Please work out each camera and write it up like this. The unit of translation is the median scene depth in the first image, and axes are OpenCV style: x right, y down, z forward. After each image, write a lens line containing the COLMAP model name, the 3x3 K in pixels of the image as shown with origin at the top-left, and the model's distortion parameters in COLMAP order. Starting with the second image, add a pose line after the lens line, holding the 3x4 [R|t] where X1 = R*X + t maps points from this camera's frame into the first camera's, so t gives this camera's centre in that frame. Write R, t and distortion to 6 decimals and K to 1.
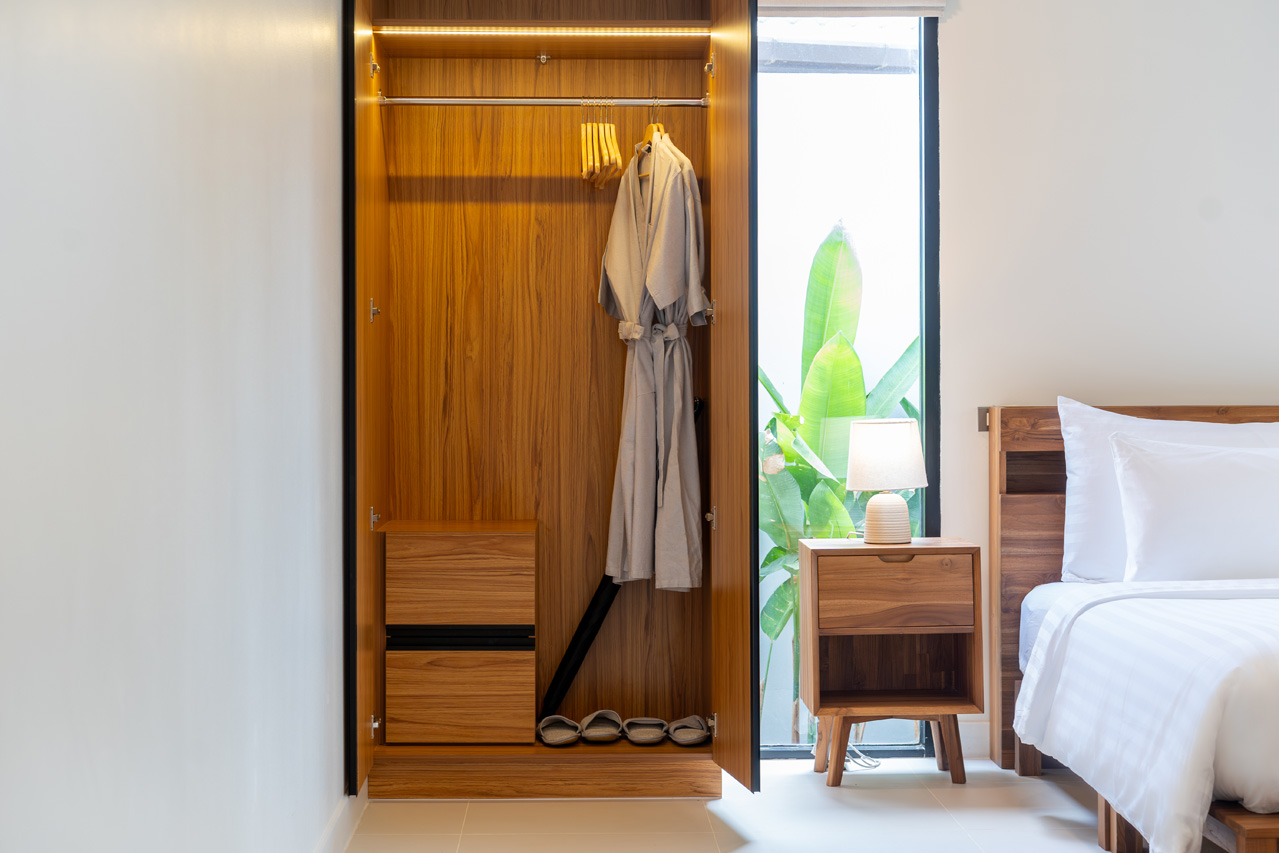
lens RADIAL K [[2070.6, 0, 639.0], [0, 2070.6, 422.0], [0, 0, 1]] dist [-0.027846, 0.000000]
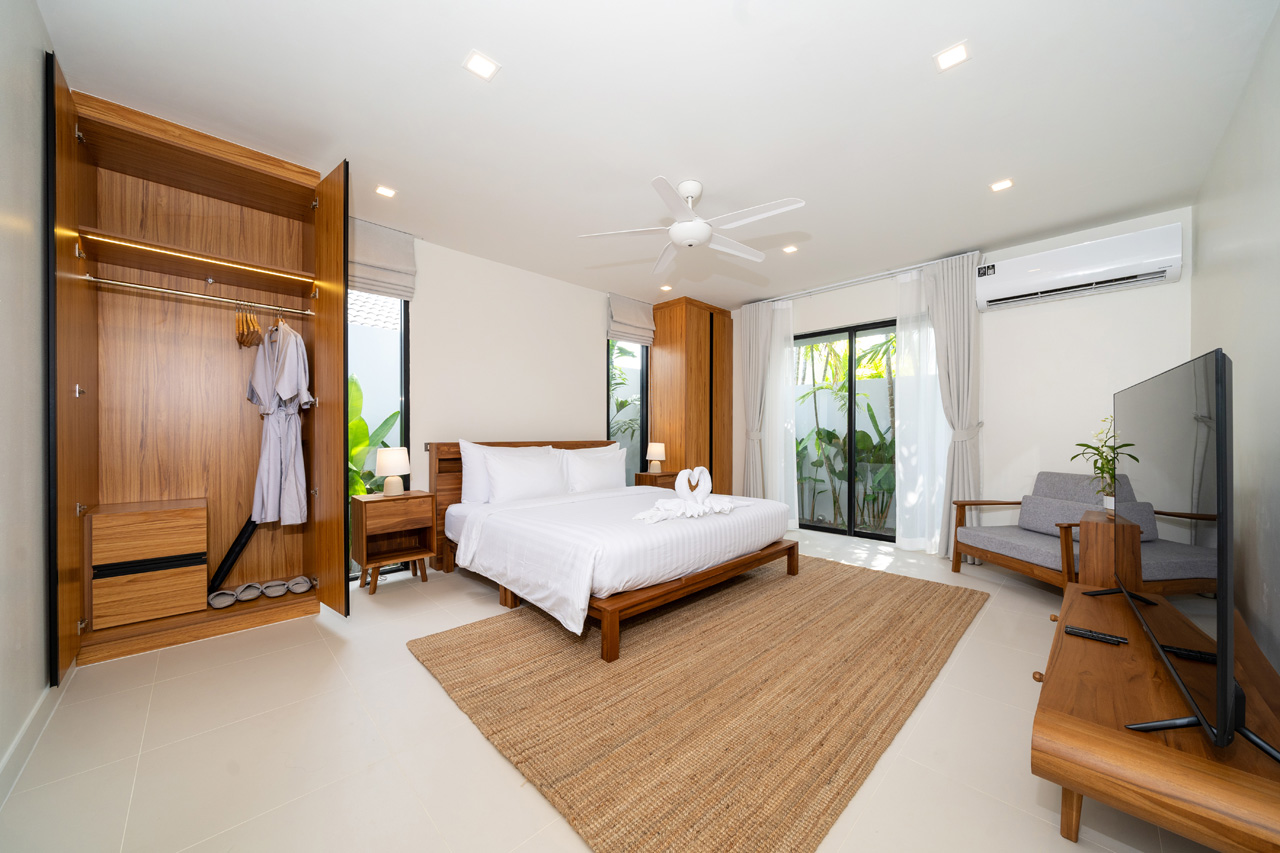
lens RADIAL K [[454.8, 0, 651.1], [0, 454.8, 439.5], [0, 0, 1]] dist [-0.001100, -0.000197]
pose [[0.736591, -0.002581, 0.676333, -0.029434], [0.010743, 0.999911, -0.007884, -0.003537], [-0.676253, 0.013073, 0.736553, 0.363694]]
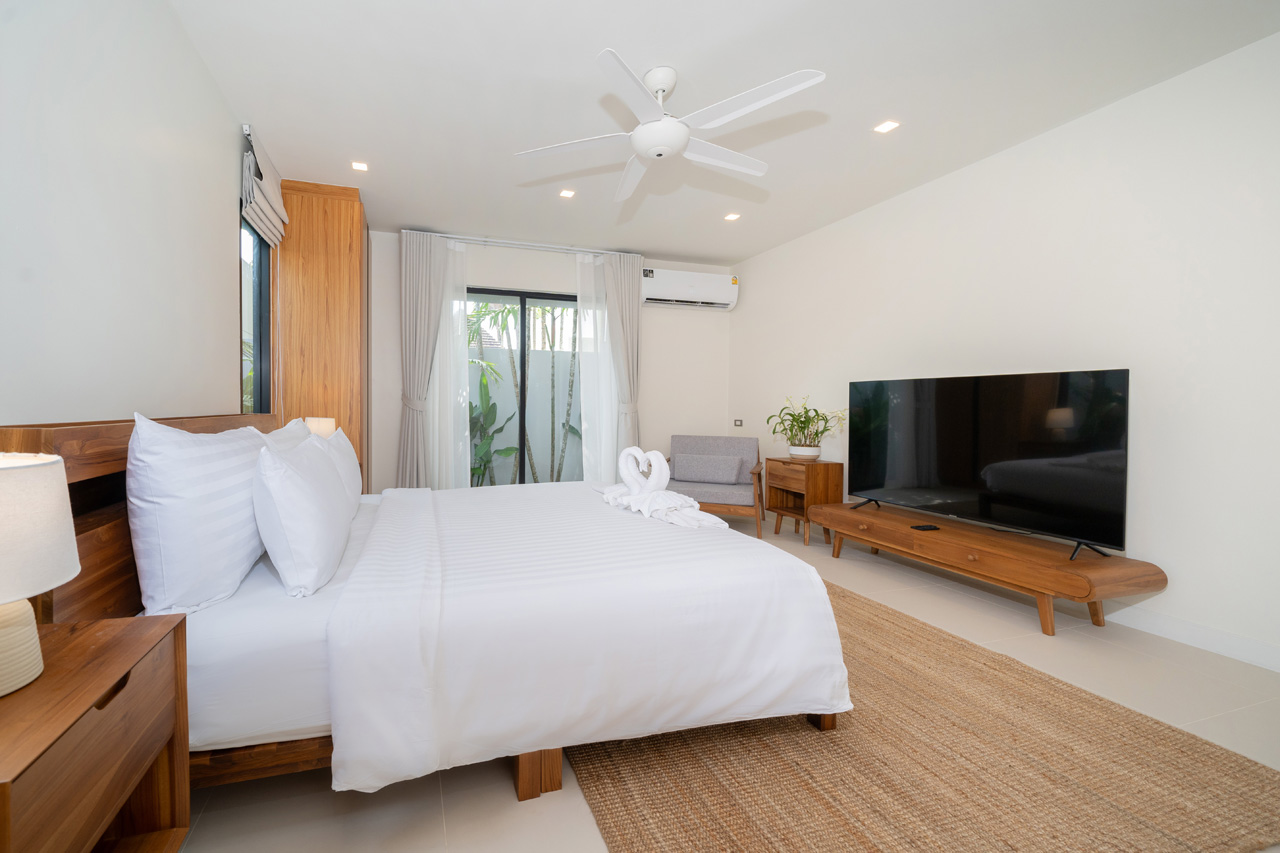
lens RADIAL K [[483.2, 0, 591.1], [0, 483.2, 410.4], [0, 0, 1]] dist [-0.018650, -0.000122]
pose [[-0.254567, -0.006449, 0.967034, -0.038278], [0.009721, 0.999910, 0.009227, -0.013538], [-0.967006, 0.011750, -0.254482, 0.854264]]
